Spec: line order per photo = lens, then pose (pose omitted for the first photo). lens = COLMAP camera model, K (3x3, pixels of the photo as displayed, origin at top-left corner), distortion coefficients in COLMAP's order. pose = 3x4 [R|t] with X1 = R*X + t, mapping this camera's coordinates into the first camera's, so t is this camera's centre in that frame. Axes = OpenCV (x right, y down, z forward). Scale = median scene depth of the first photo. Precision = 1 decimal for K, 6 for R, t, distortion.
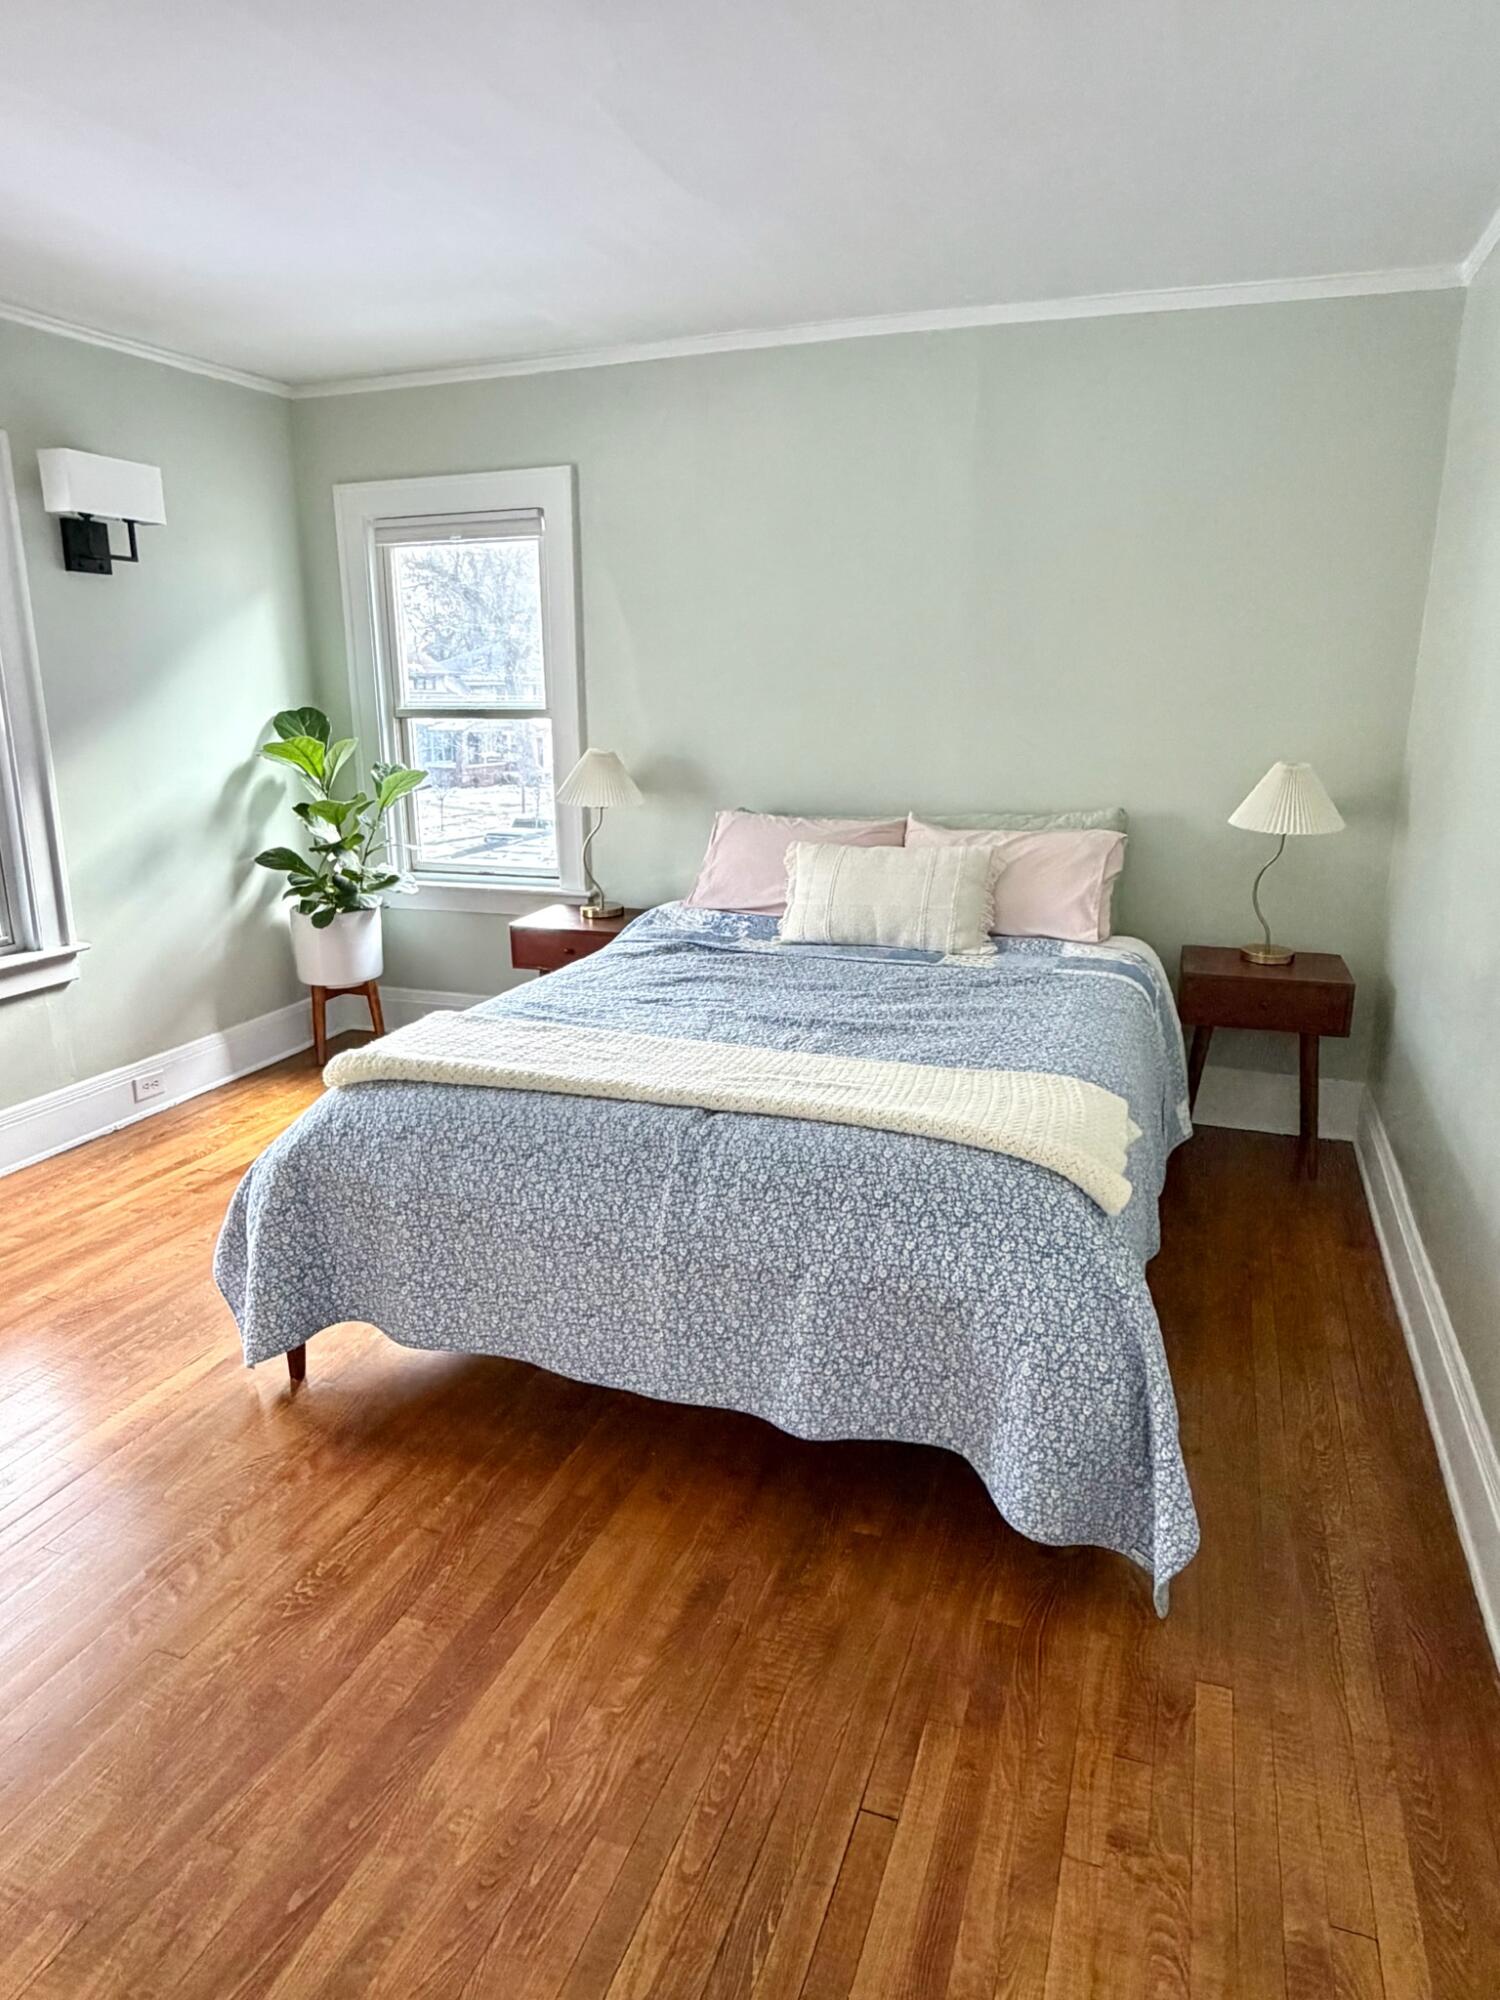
lens RADIAL K [[1215.1, 0, 745.7], [0, 1215.1, 995.6], [0, 0, 1]] dist [0.001780, -0.002039]
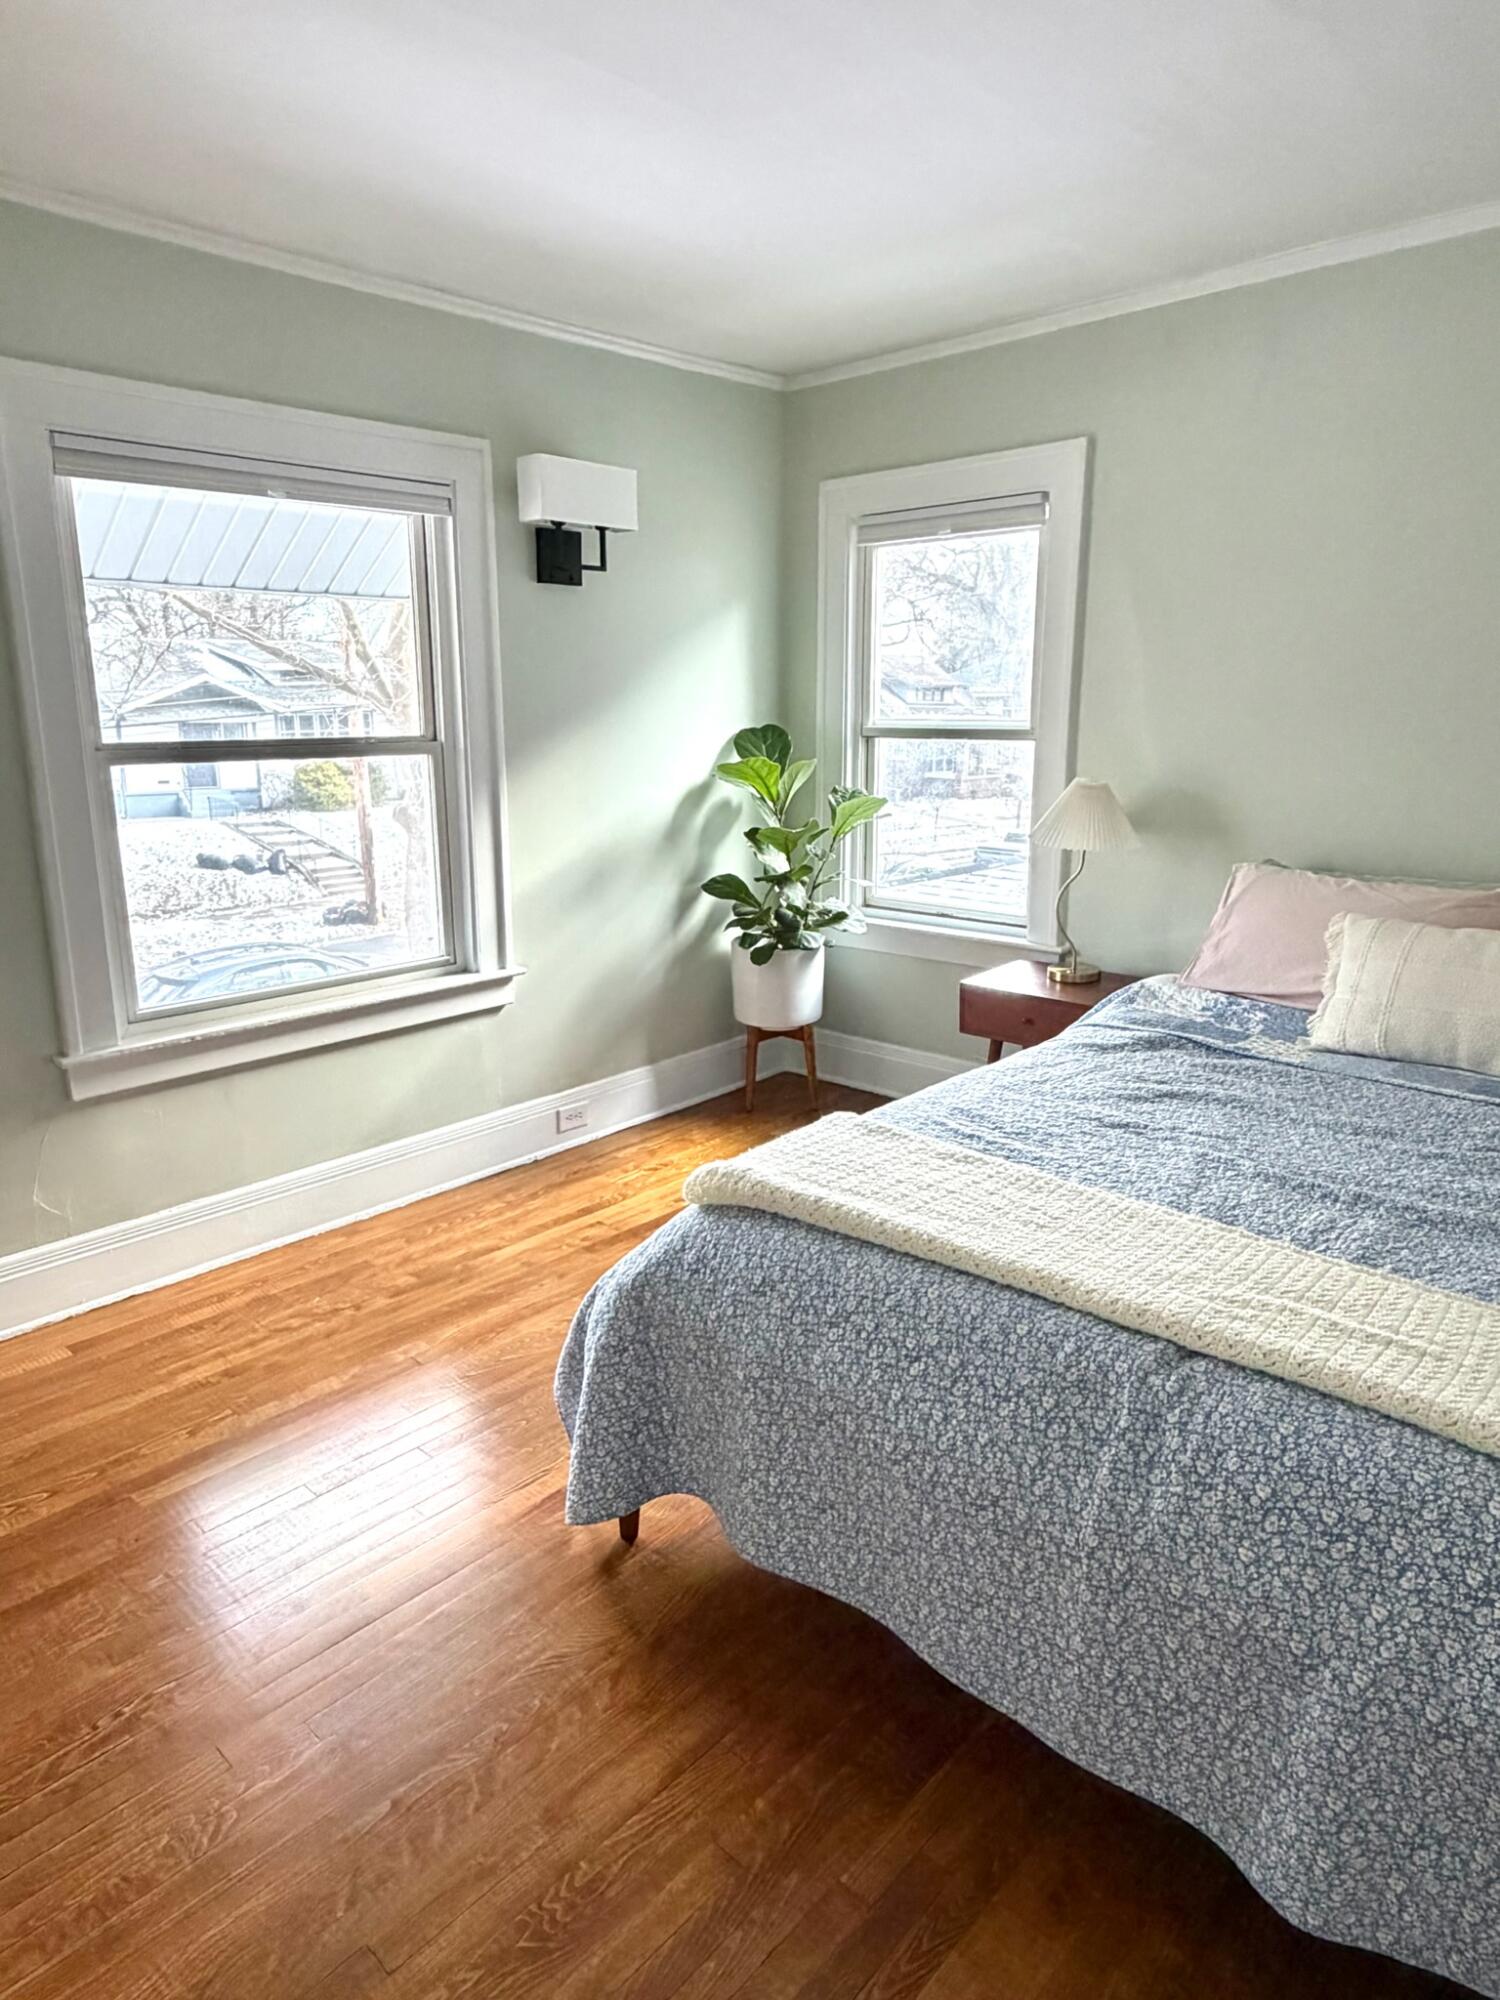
lens RADIAL K [[1215.1, 0, 754.8], [0, 1215.1, 993.7], [0, 0, 1]] dist [0.001780, -0.002039]
pose [[0.923271, 0.092605, -0.372820, -0.011238], [-0.096292, 0.995315, 0.008763, -0.053961], [0.371885, 0.027809, 0.927862, 0.192179]]
